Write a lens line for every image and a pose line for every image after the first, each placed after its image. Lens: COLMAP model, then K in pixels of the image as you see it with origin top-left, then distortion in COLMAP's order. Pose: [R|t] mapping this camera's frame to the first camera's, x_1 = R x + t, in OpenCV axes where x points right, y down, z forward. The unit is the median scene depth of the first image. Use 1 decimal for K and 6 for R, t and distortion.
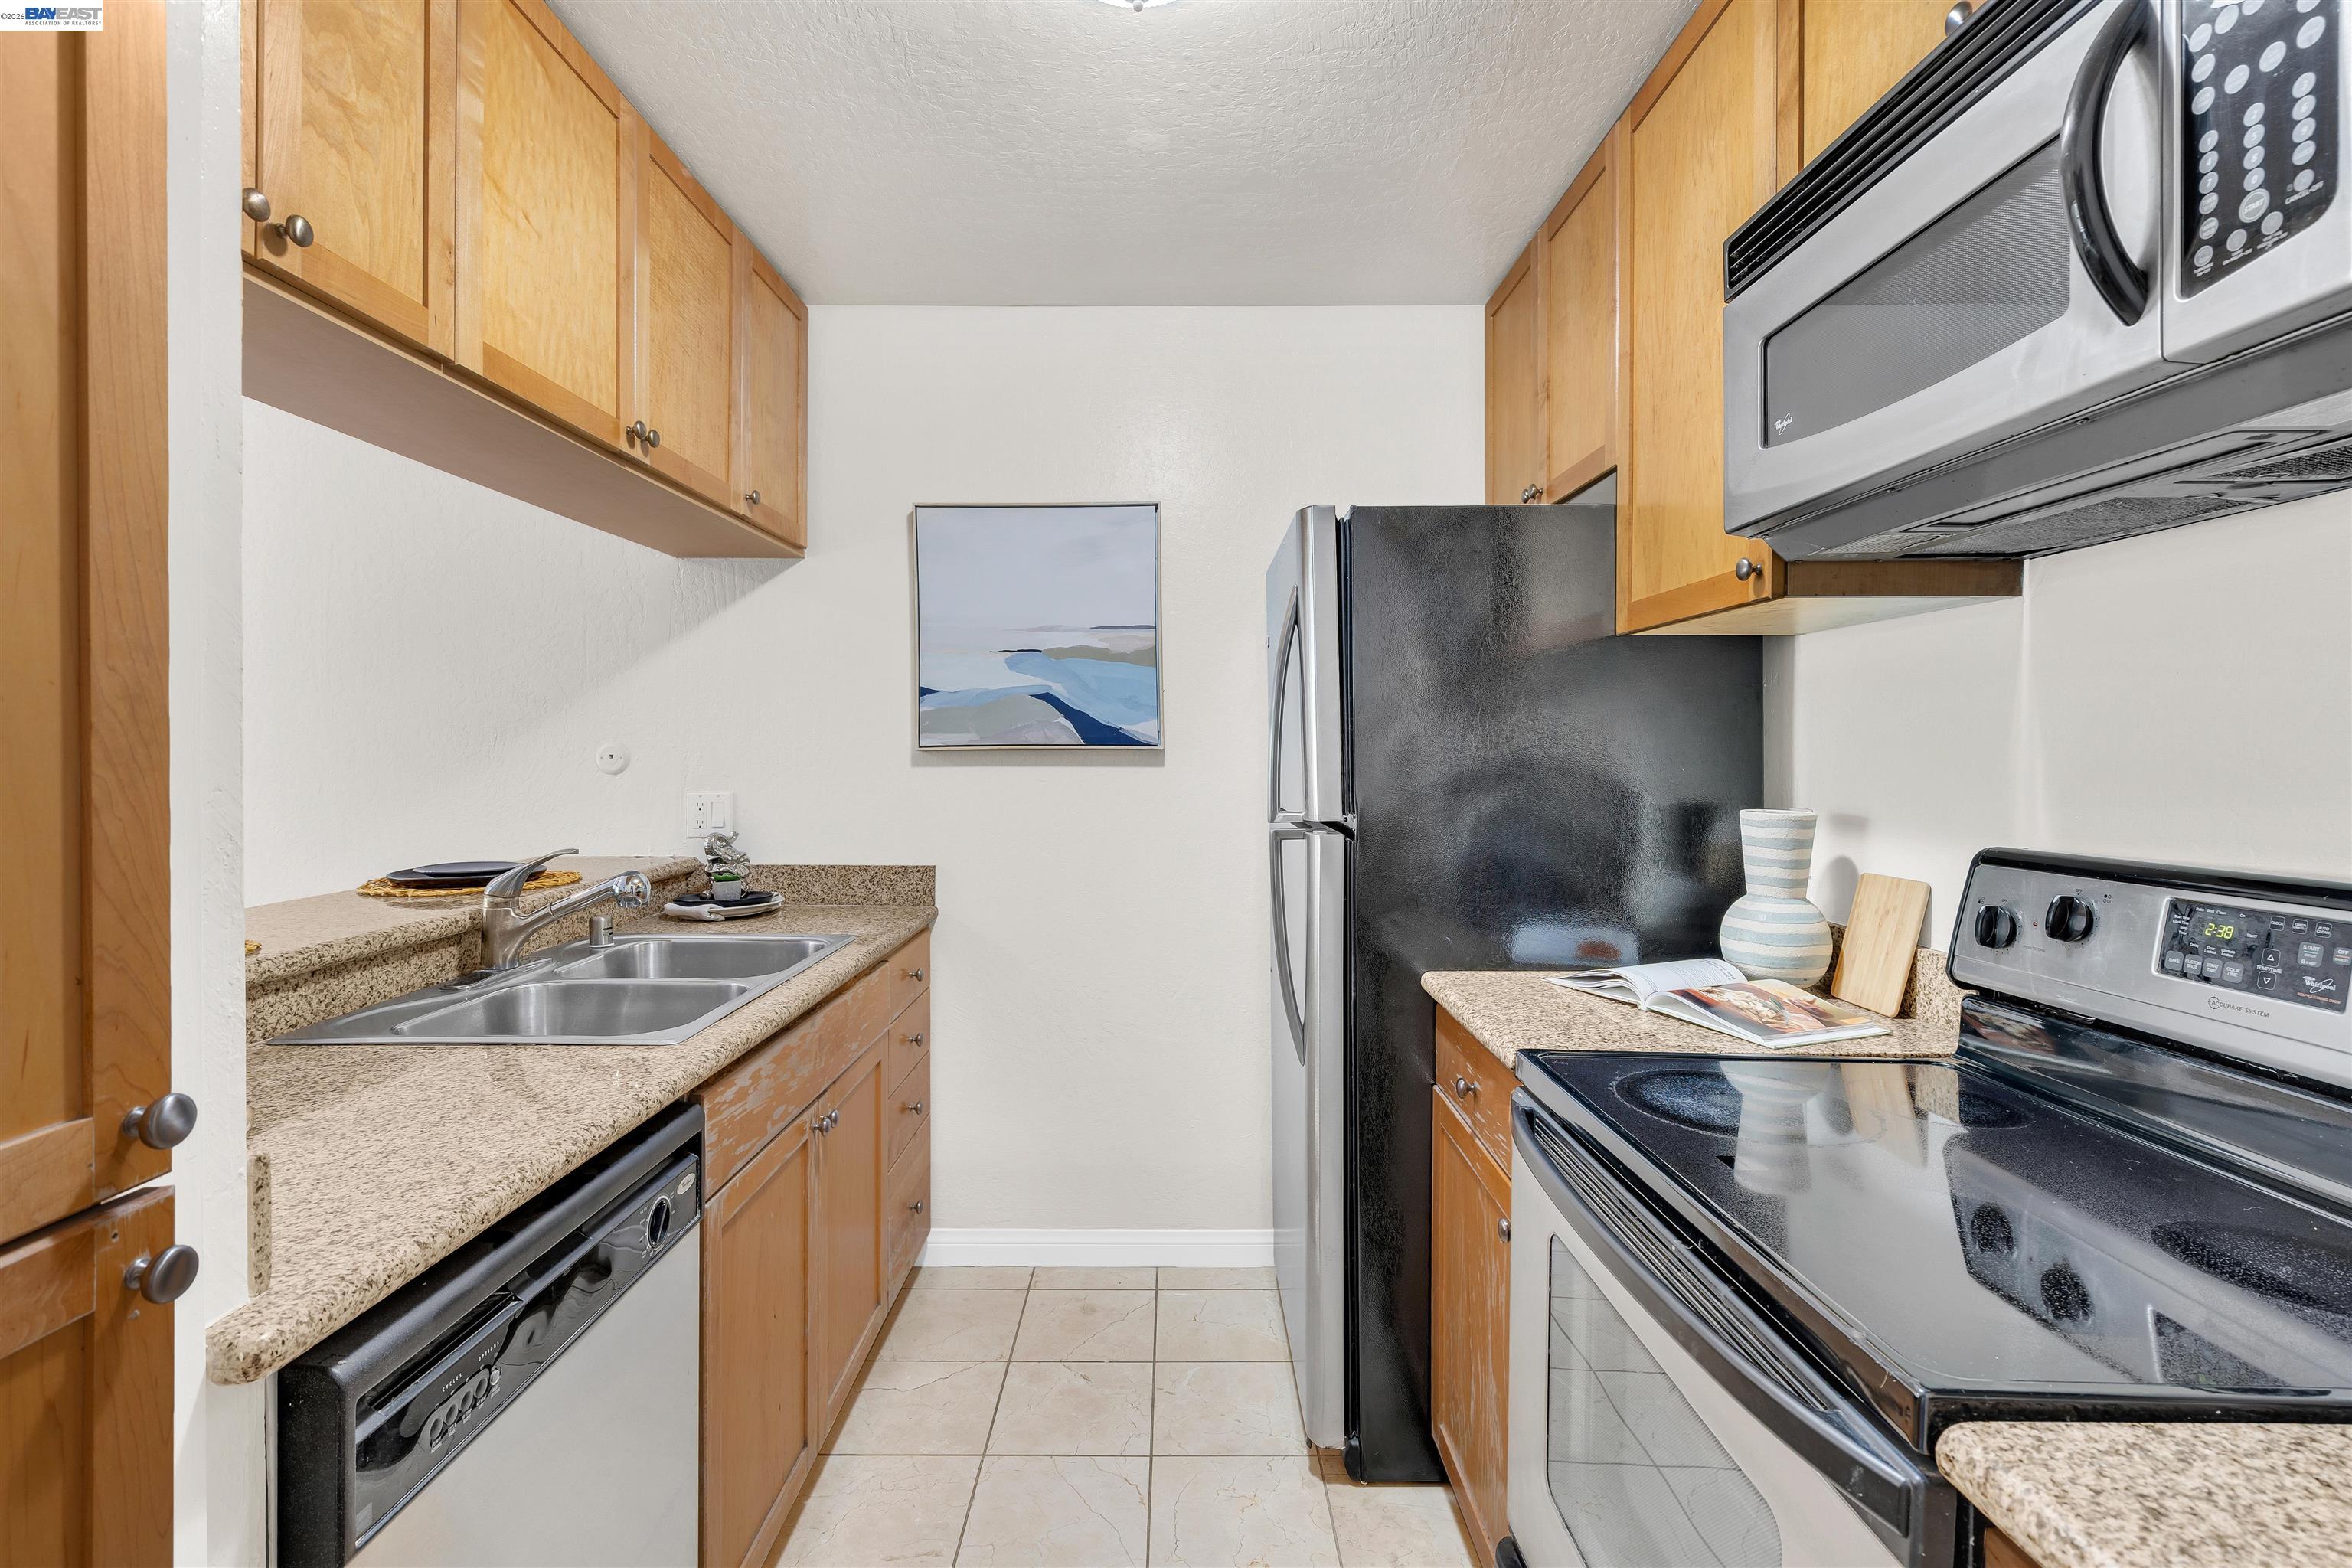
lens RADIAL K [[1089.9, 0, 1167.9], [0, 1089.9, 754.9], [0, 0, 1]] dist [-0.003342, 0.002082]
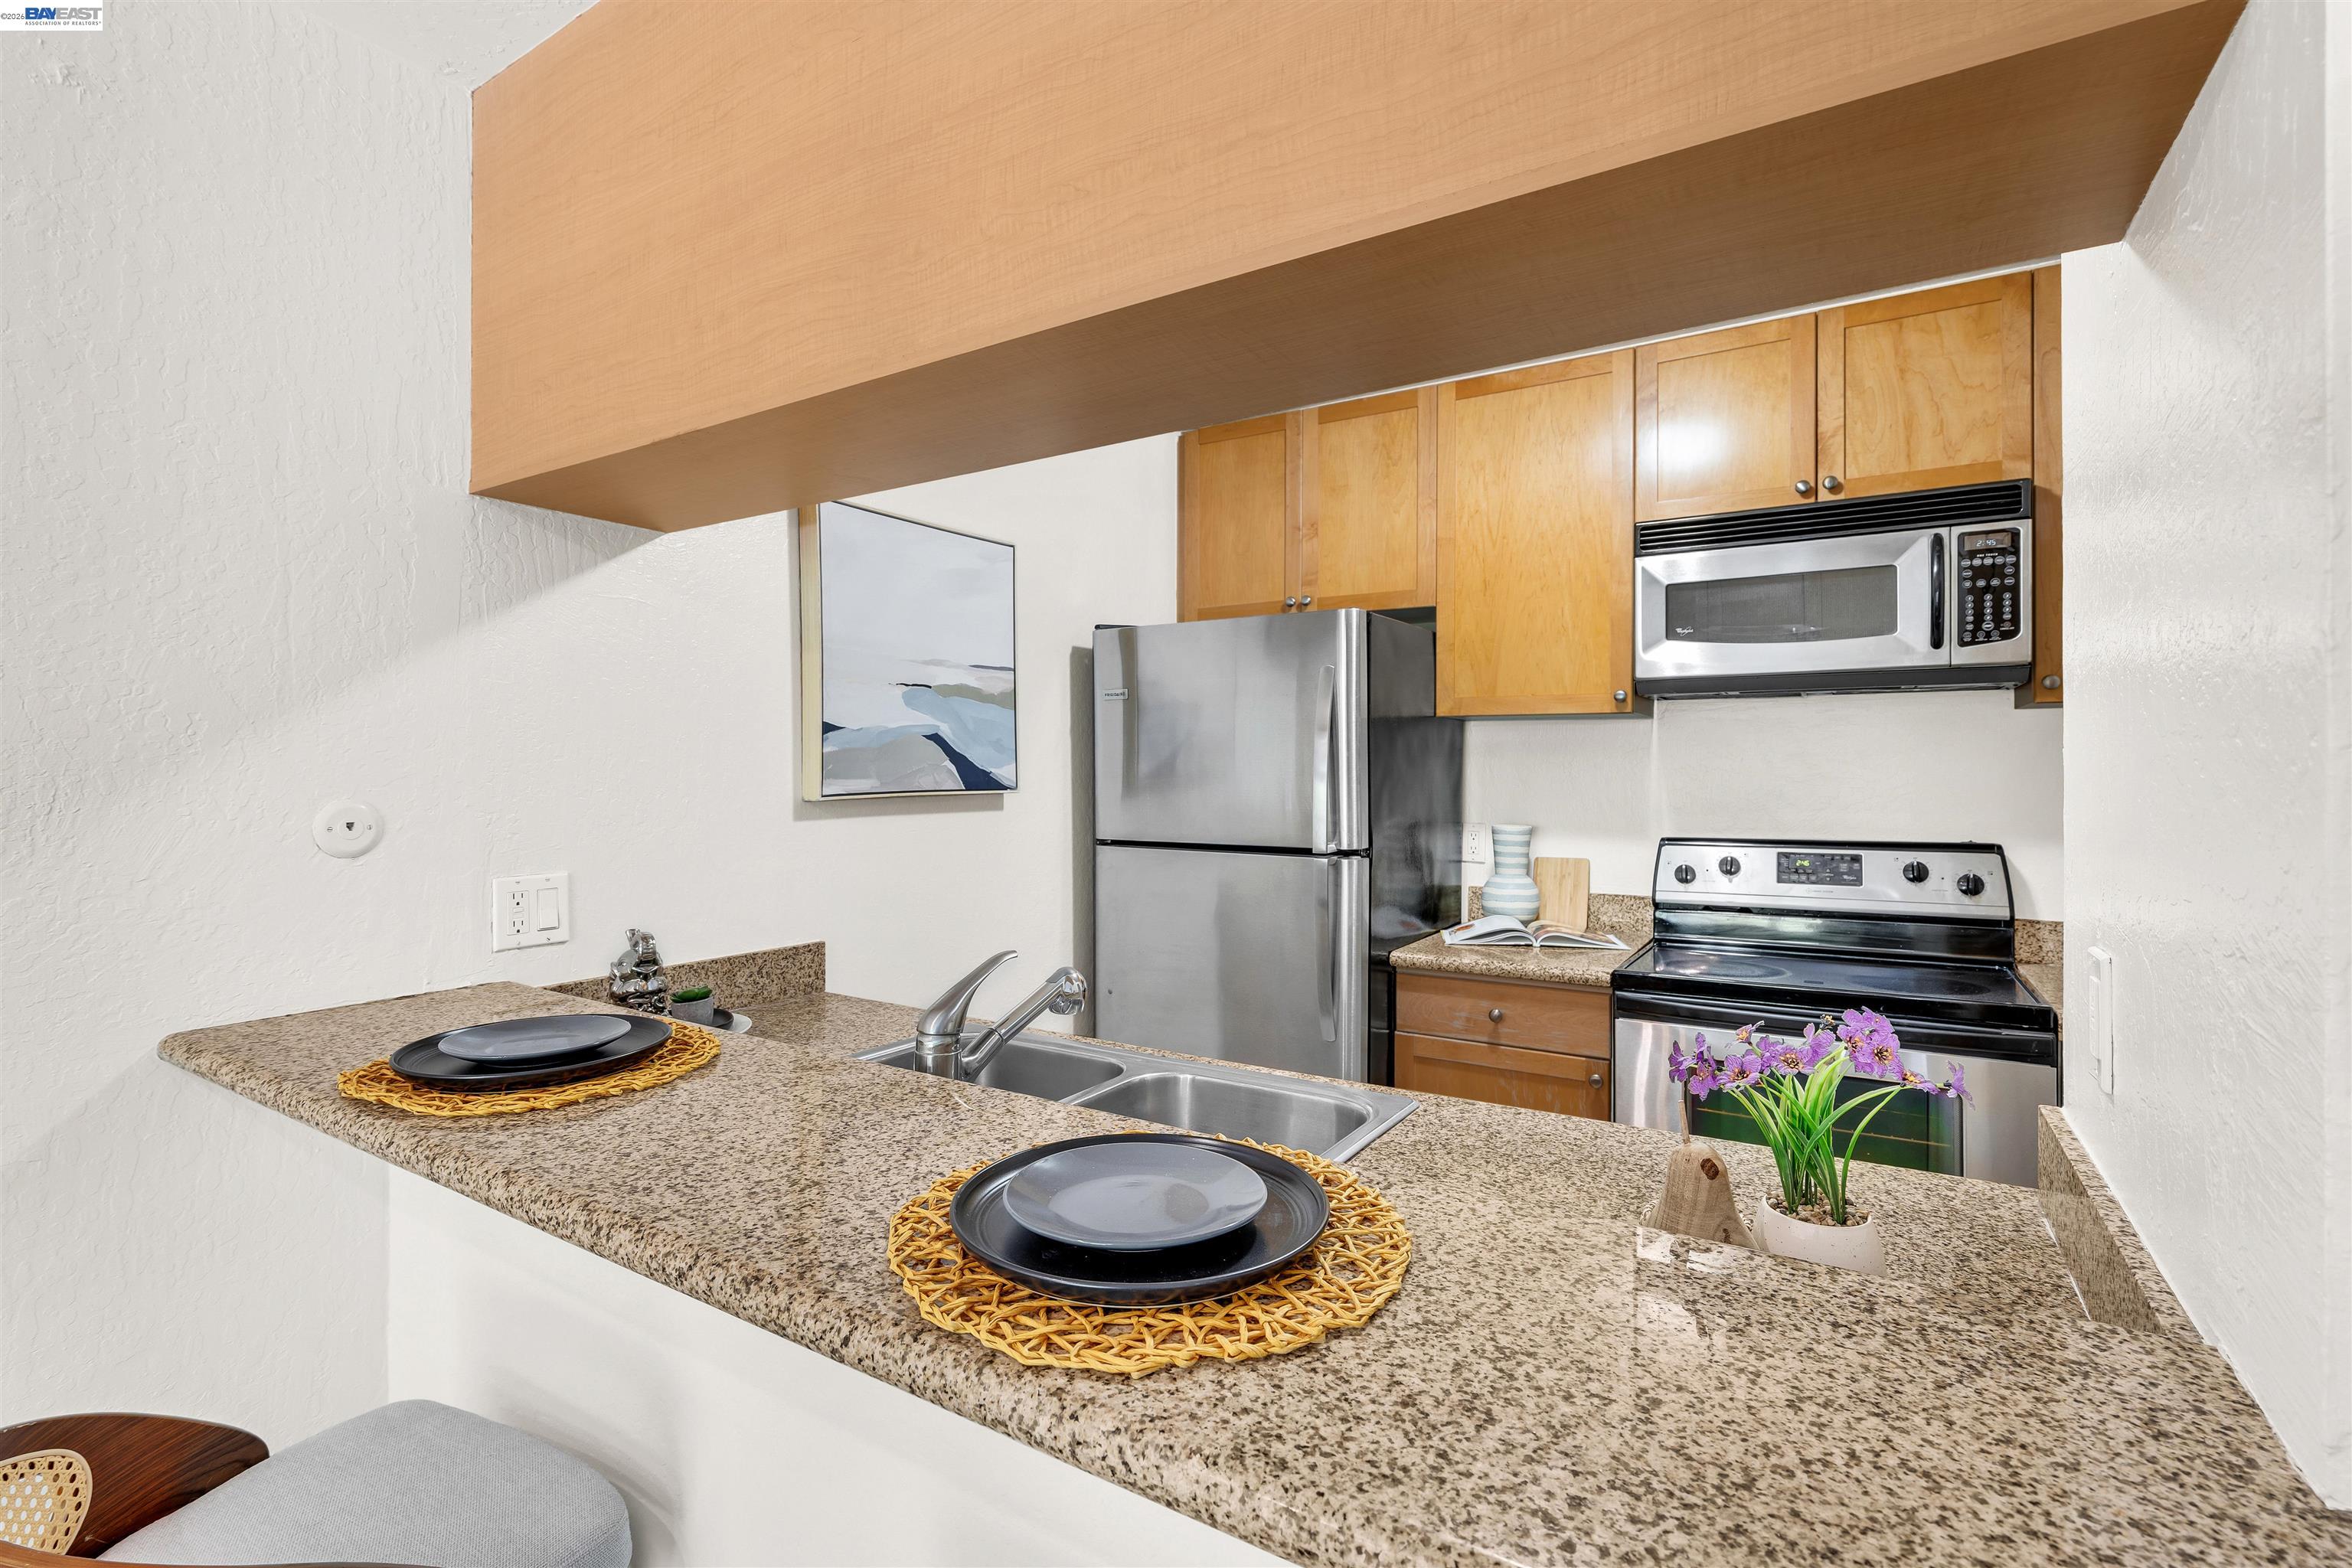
lens RADIAL K [[1089.9, 0, 1169.2], [0, 1089.9, 782.7], [0, 0, 1]] dist [-0.003342, 0.002082]
pose [[0.528269, -0.013065, 0.848977, -1.087854], [0.005018, 0.999912, 0.012266, -0.036422], [-0.849062, -0.002220, 0.528288, 0.495831]]
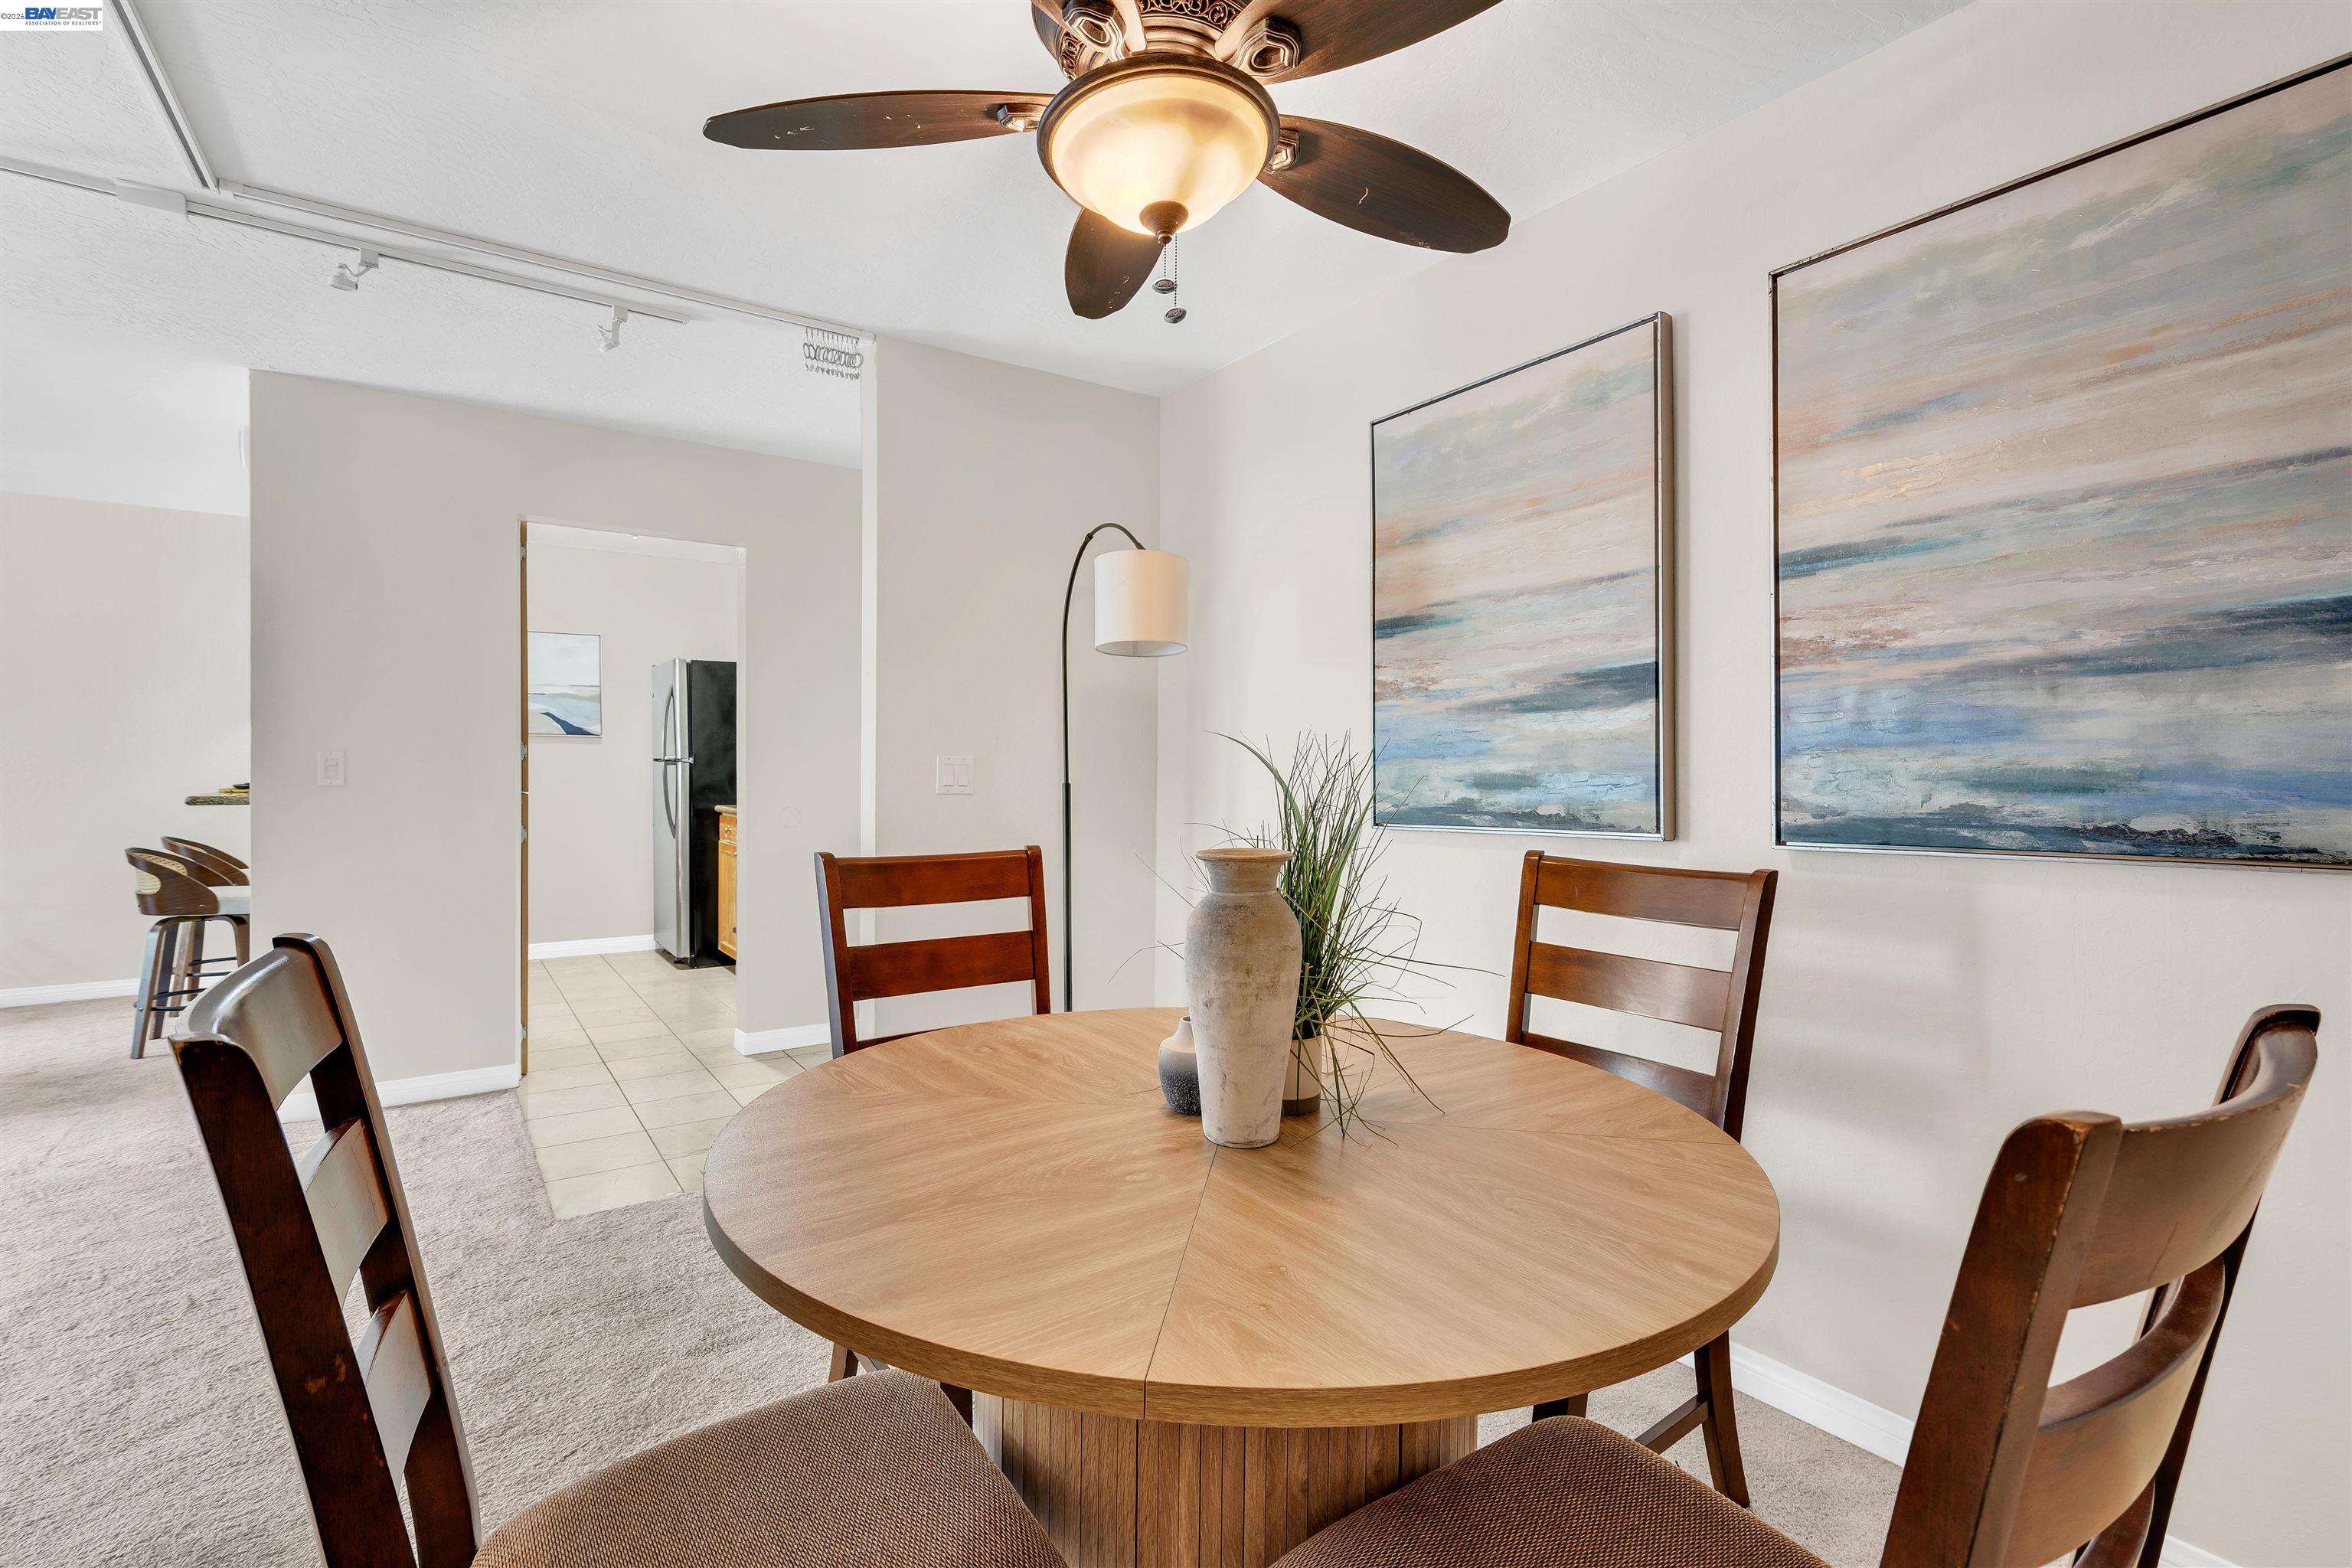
lens RADIAL K [[1089.9, 0, 1178.7], [0, 1089.9, 777.7], [0, 0, 1]] dist [-0.003342, 0.002082]
pose [[0.822286, -0.001125, 0.569074, -0.455762], [-0.003413, 0.999970, 0.006908, 0.086803], [-0.569064, -0.007623, 0.822258, -2.343715]]
